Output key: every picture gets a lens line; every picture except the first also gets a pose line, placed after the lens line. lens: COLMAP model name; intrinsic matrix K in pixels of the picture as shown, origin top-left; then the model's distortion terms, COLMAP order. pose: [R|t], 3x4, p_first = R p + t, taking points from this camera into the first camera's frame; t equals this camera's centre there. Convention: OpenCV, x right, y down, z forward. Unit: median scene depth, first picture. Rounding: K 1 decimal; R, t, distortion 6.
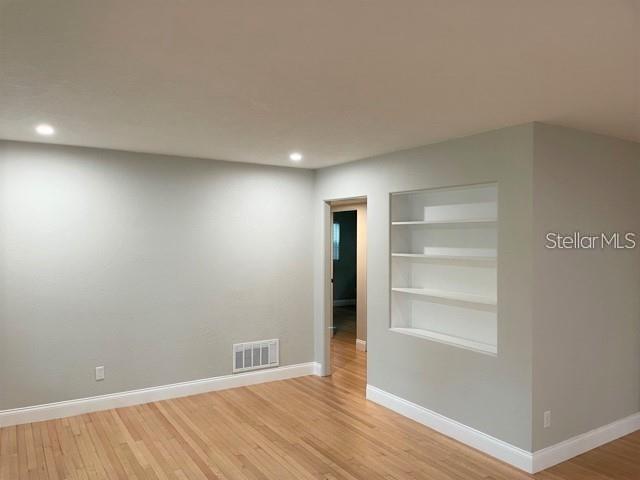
lens RADIAL K [[494.2, 0, 314.9], [0, 494.2, 236.0], [0, 0, 1]] dist [0.039570, -0.020770]
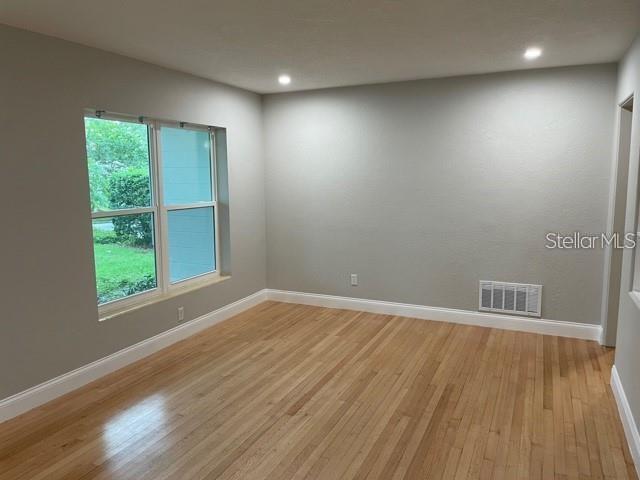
lens RADIAL K [[488.0, 0, 319.7], [0, 488.0, 241.4], [0, 0, 1]] dist [0.058580, -0.068301]
pose [[0.550410, 0.106036, -0.828133, 0.482227], [0.005707, 0.991401, 0.130734, 0.029336], [0.834875, -0.076684, 0.545072, 0.296133]]
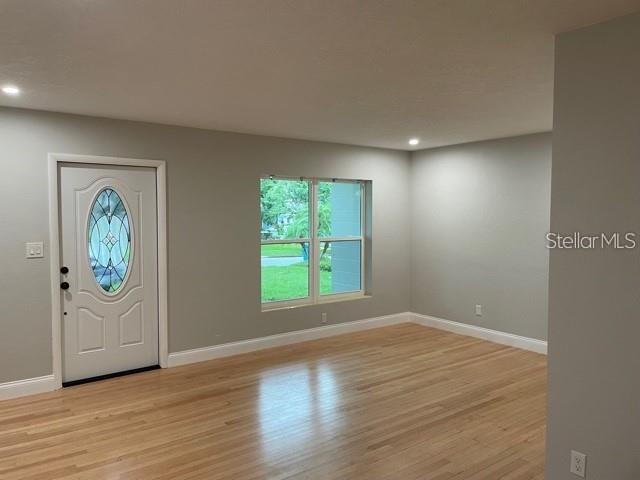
lens RADIAL K [[488.0, 0, 318.8], [0, 488.0, 236.9], [0, 0, 1]] dist [0.058580, -0.068301]
pose [[0.076701, 0.034828, -0.996446, 0.831512], [-0.005322, 0.999390, 0.034521, 0.035886], [0.997040, 0.002655, 0.076840, 0.469208]]
